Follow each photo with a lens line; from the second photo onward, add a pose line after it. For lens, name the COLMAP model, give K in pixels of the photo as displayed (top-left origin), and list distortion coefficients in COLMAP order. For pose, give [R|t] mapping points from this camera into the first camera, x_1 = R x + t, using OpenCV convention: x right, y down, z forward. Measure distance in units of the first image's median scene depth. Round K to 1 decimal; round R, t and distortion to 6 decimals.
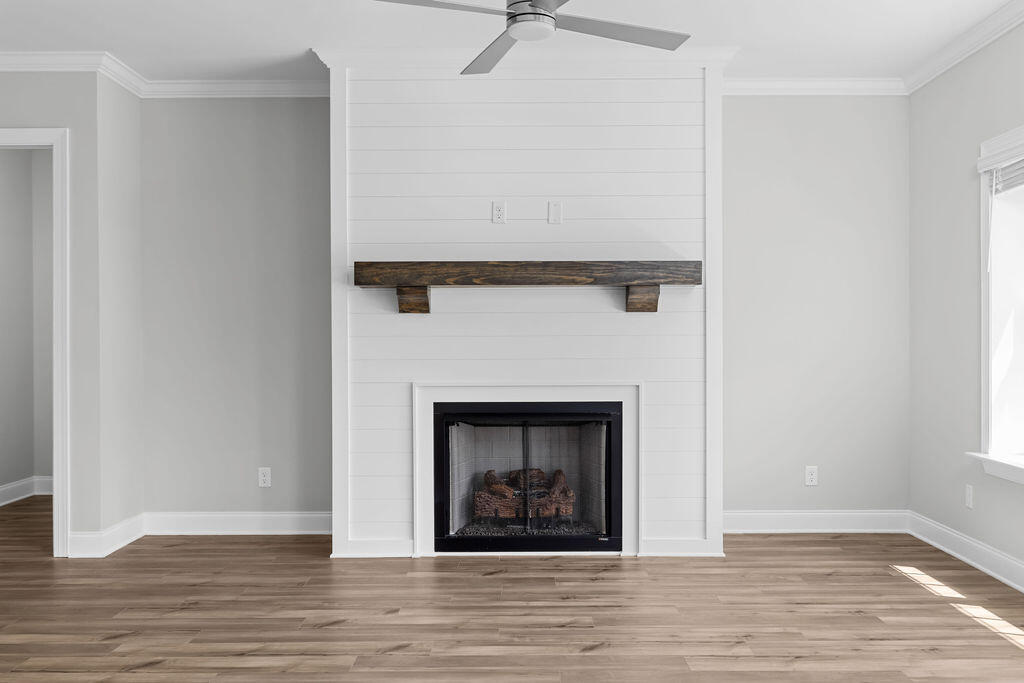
lens RADIAL K [[1013.9, 0, 520.1], [0, 1013.9, 350.9], [0, 0, 1]] dist [-0.003194, 0.000000]
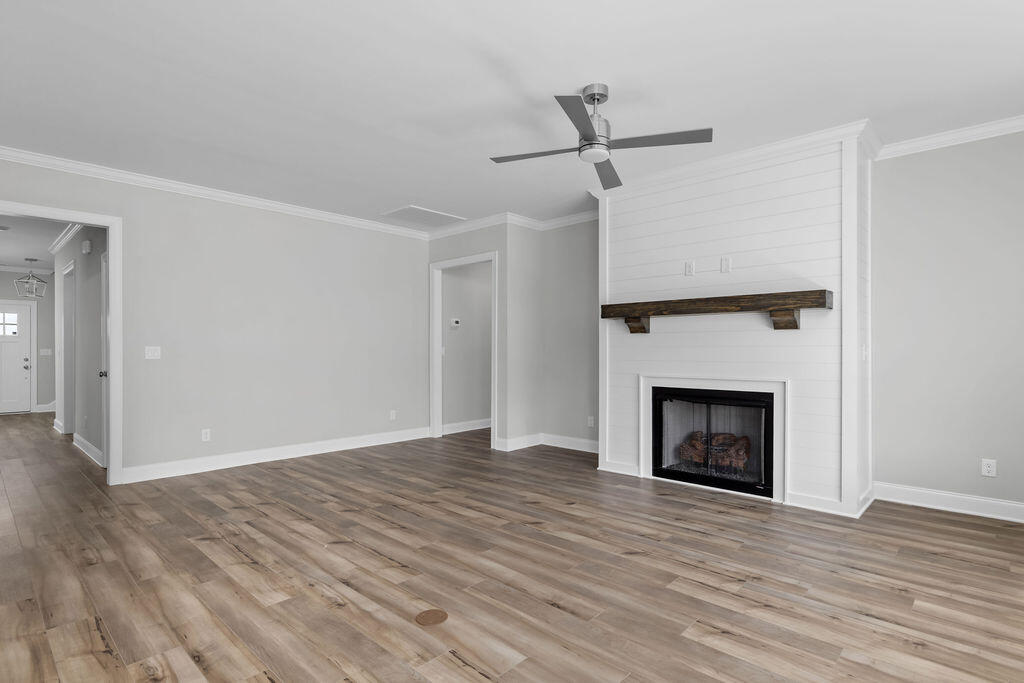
lens RADIAL K [[513.3, 0, 508.0], [0, 513.3, 349.5], [0, 0, 1]] dist [0.003544, 0.000517]
pose [[0.731082, 0.003237, -0.682282, 0.320053], [-0.010773, 0.999919, -0.006799, -0.001578], [0.682205, 0.012320, 0.731058, 0.219242]]
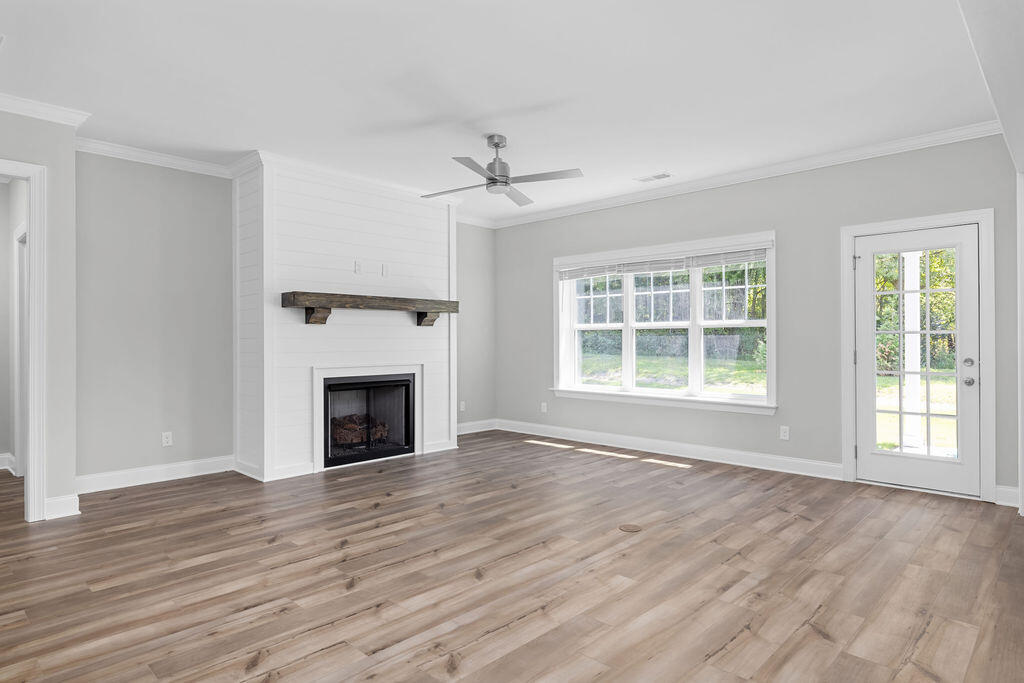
lens RADIAL K [[587.2, 0, 501.8], [0, 587.2, 334.9], [0, 0, 1]] dist [-0.001389, -0.000285]
pose [[0.693616, 0.008126, 0.720300, -0.578180], [0.010441, 0.999718, -0.021332, 0.003930], [-0.720270, 0.022316, 0.693335, 0.120205]]
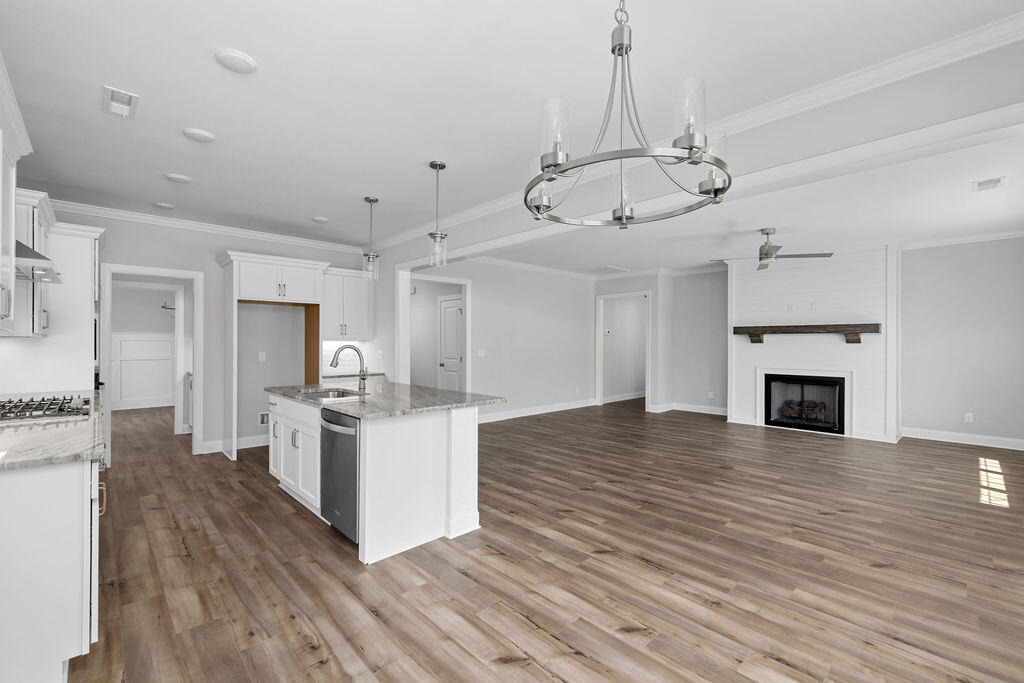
lens RADIAL K [[440.1, 0, 515.9], [0, 440.1, 342.9], [0, 0, 1]] dist [0.016475, 0.000578]
pose [[0.703765, 0.006876, -0.710400, 0.317397], [-0.014348, 0.999887, -0.004537, -0.021715], [0.710288, 0.013386, 0.703784, -0.411692]]
